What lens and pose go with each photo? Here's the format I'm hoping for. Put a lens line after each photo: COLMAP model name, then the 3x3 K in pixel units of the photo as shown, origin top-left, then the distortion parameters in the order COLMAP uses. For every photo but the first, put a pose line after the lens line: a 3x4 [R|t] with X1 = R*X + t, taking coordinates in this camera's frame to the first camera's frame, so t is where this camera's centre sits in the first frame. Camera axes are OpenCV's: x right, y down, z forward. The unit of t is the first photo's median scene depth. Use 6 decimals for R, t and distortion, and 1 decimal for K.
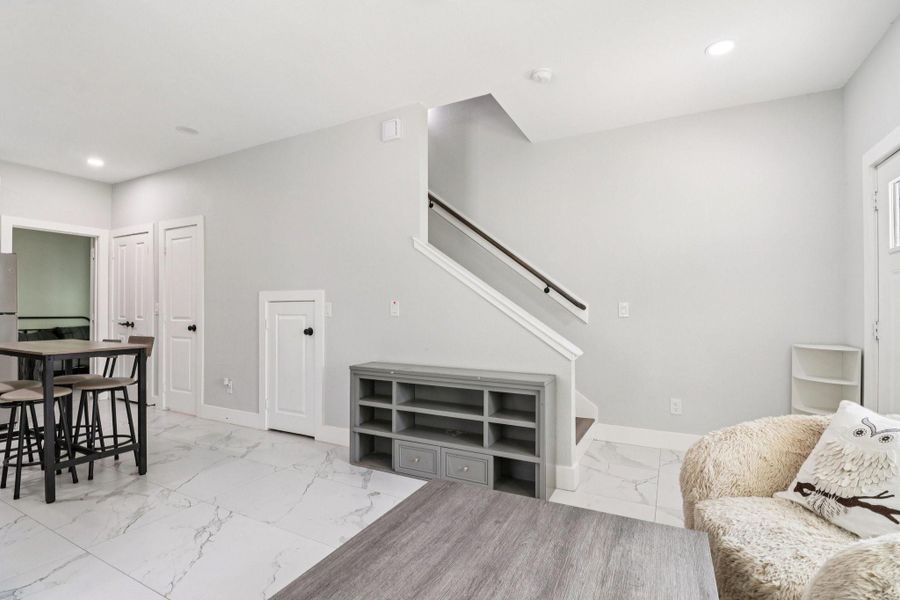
lens RADIAL K [[431.2, 0, 461.0], [0, 431.2, 304.1], [0, 0, 1]] dist [0.000011, -0.000399]
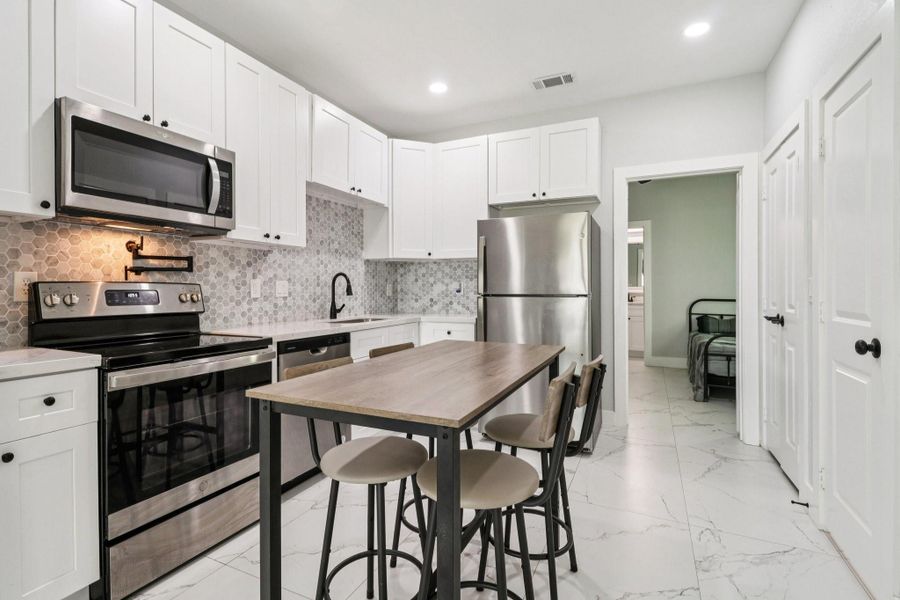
lens RADIAL K [[442.4, 0, 436.6], [0, 442.4, 284.1], [0, 0, 1]] dist [0.021475, -0.000072]
pose [[0.034334, -0.004251, -0.999401, -0.449670], [0.003375, 0.999986, -0.004137, 0.009795], [0.999405, -0.003231, 0.034348, 1.043729]]
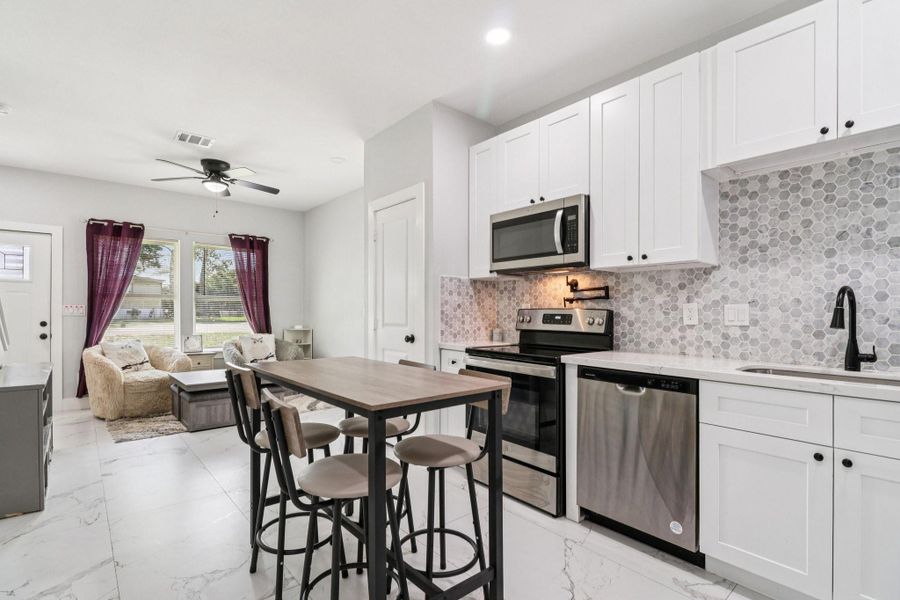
lens RADIAL K [[416.5, 0, 450.4], [0, 416.5, 309.3], [0, 0, 1]] dist [0.010783, 0.000162]
pose [[-0.931650, 0.001026, 0.363356, -1.372029], [-0.003693, 0.999918, -0.012293, 0.017298], [-0.363338, -0.012794, -0.931569, 1.630869]]
